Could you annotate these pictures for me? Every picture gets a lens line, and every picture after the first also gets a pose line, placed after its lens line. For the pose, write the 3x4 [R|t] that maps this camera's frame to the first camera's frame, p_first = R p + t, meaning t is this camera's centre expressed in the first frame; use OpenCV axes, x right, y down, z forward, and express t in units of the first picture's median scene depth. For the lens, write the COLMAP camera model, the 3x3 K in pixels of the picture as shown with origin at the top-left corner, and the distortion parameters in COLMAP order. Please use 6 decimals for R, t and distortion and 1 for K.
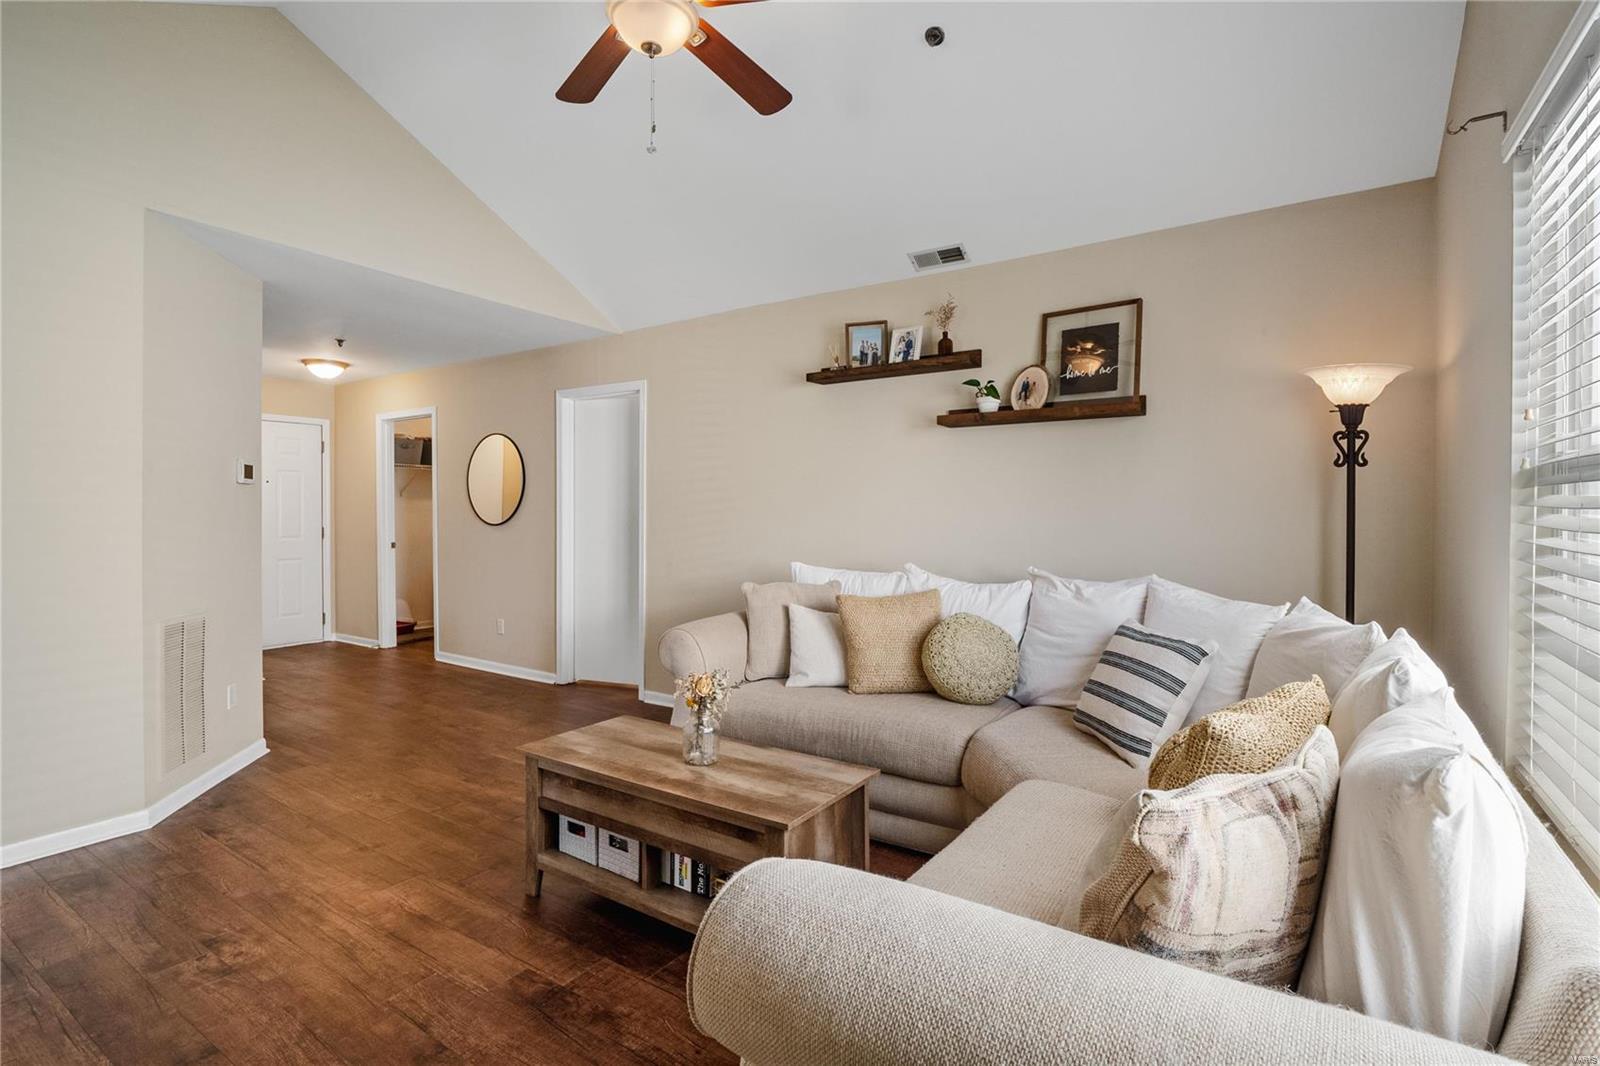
lens RADIAL K [[749.4, 0, 798.9], [0, 749.4, 524.5], [0, 0, 1]] dist [-0.001522, -0.000584]
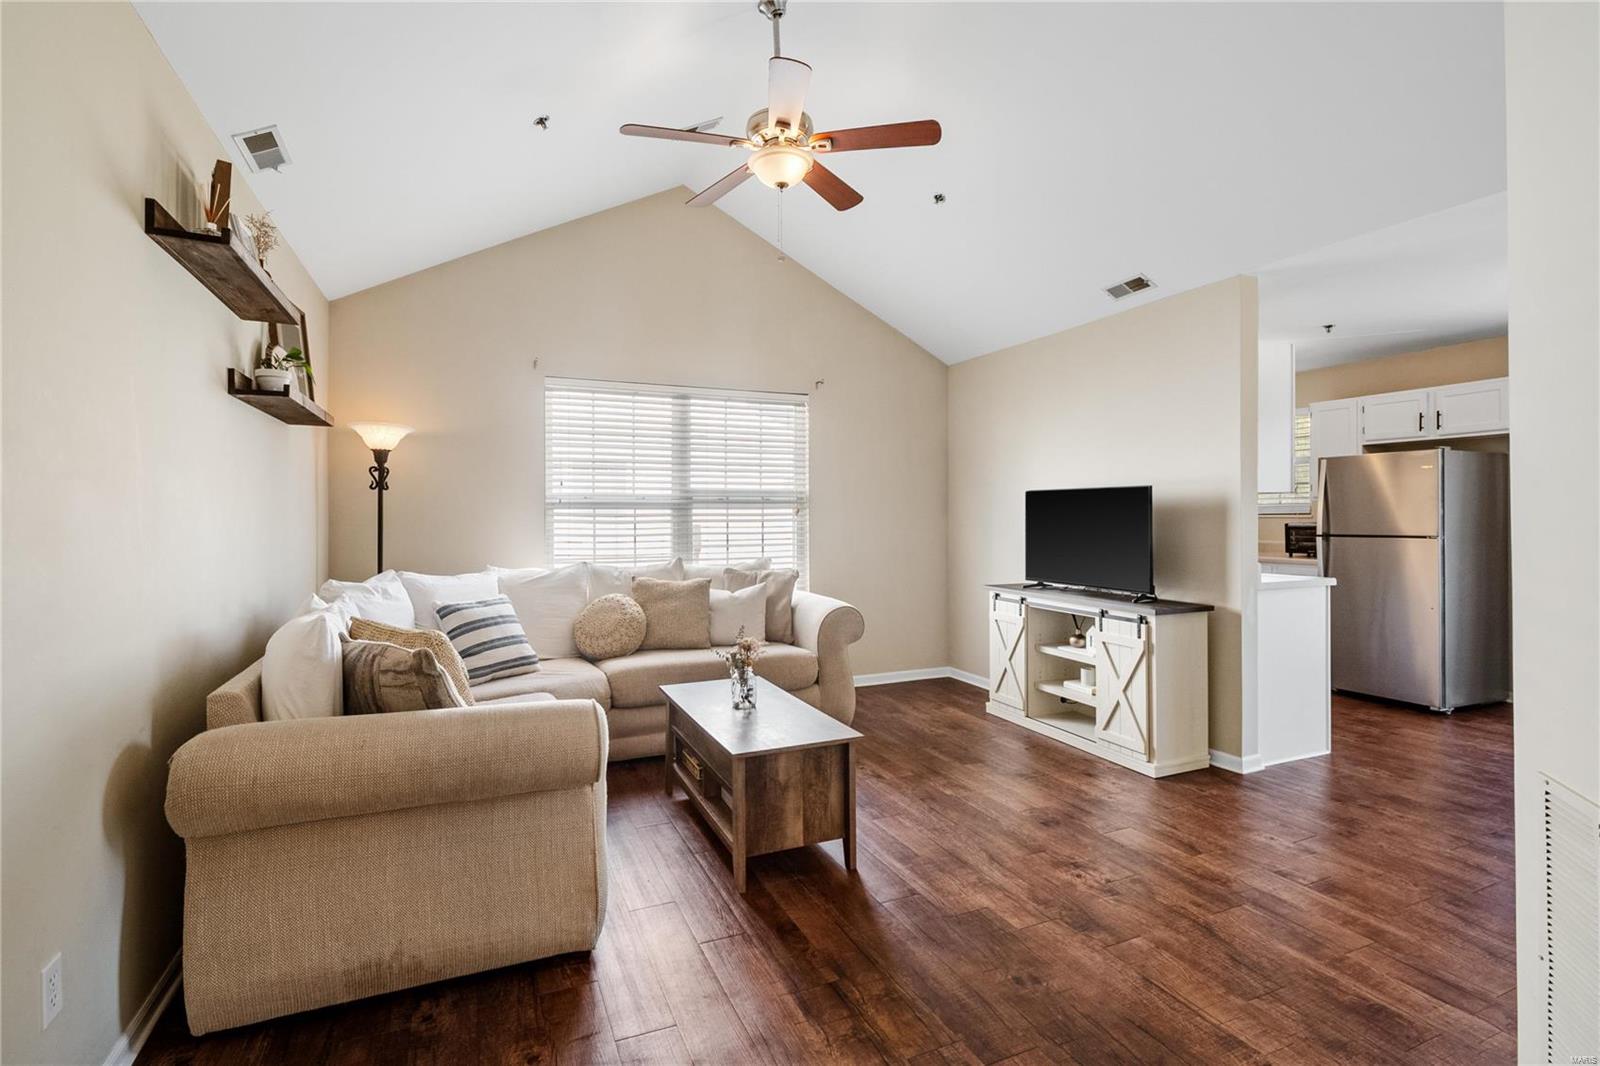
lens RADIAL K [[749.4, 0, 798.9], [0, 749.4, 524.5], [0, 0, 1]] dist [-0.001522, -0.000584]
pose [[-0.839514, -0.004053, 0.543323, -0.680543], [0.011087, 0.999636, 0.024588, -0.027186], [-0.543225, 0.026666, -0.839164, 1.497492]]
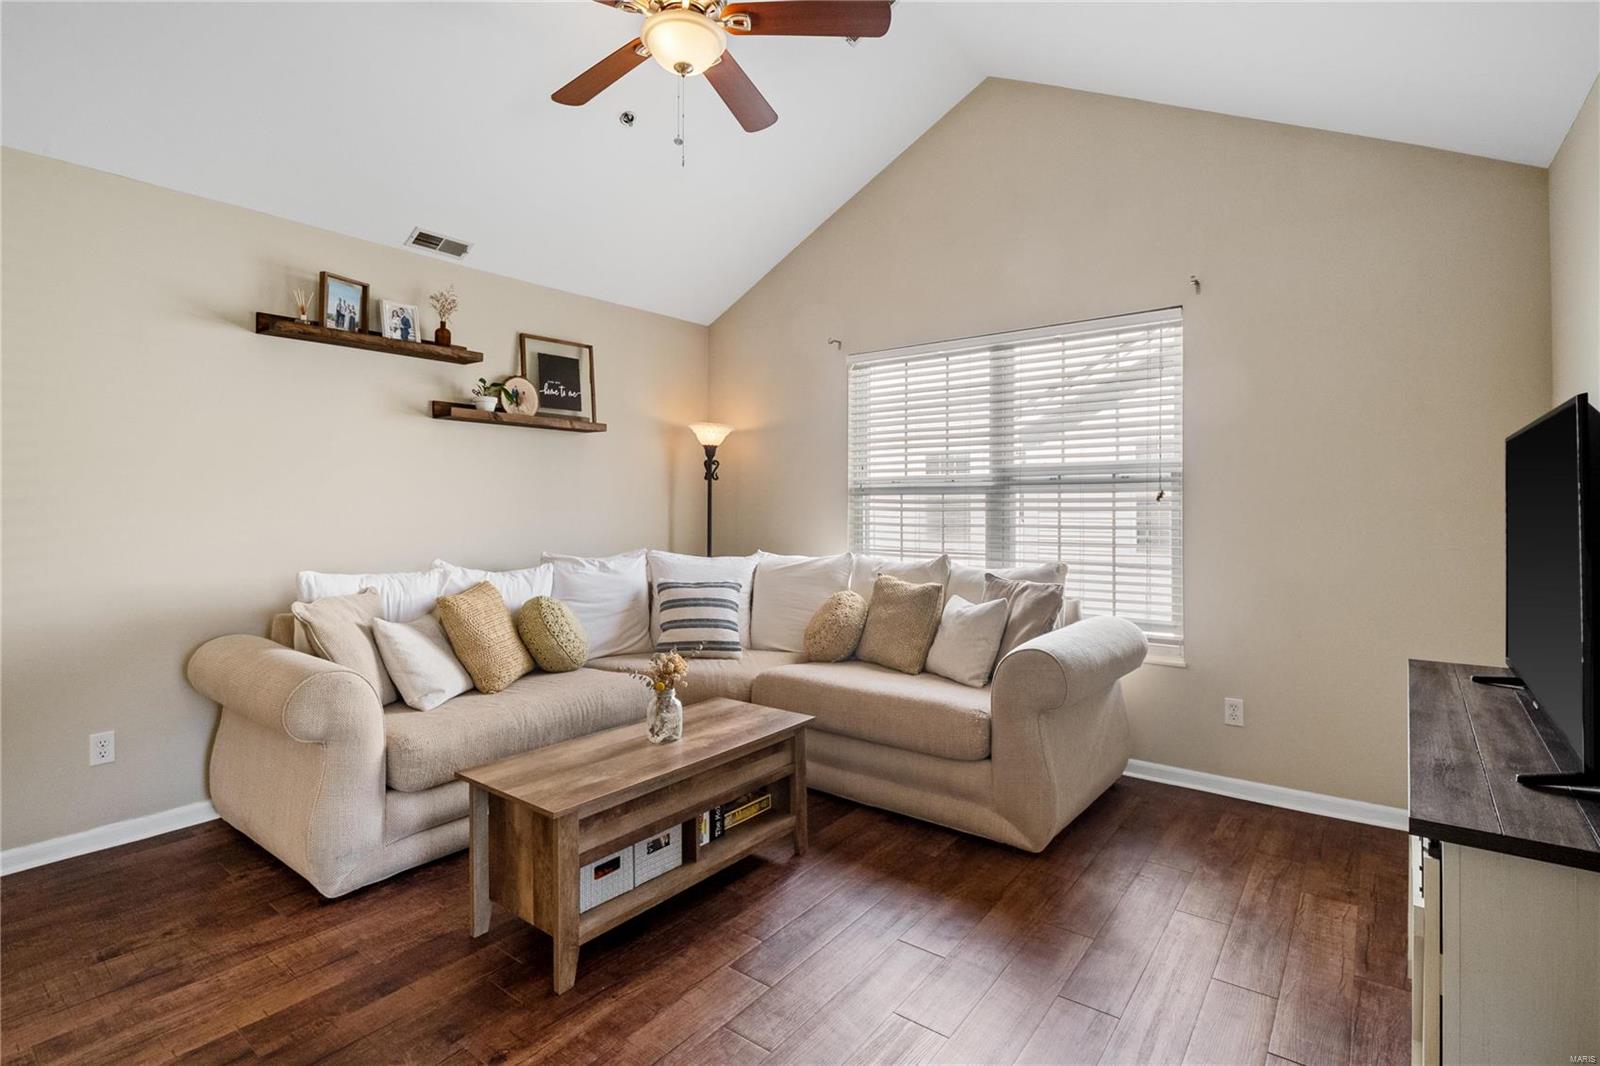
lens RADIAL K [[751.6, 0, 801.9], [0, 751.6, 512.8], [0, 0, 1]] dist [0.000310, 0.000085]
pose [[0.077090, -0.009003, 0.996984, -0.858113], [0.017449, 0.999818, 0.007680, -0.006813], [-0.996871, 0.016804, 0.077233, 0.523836]]
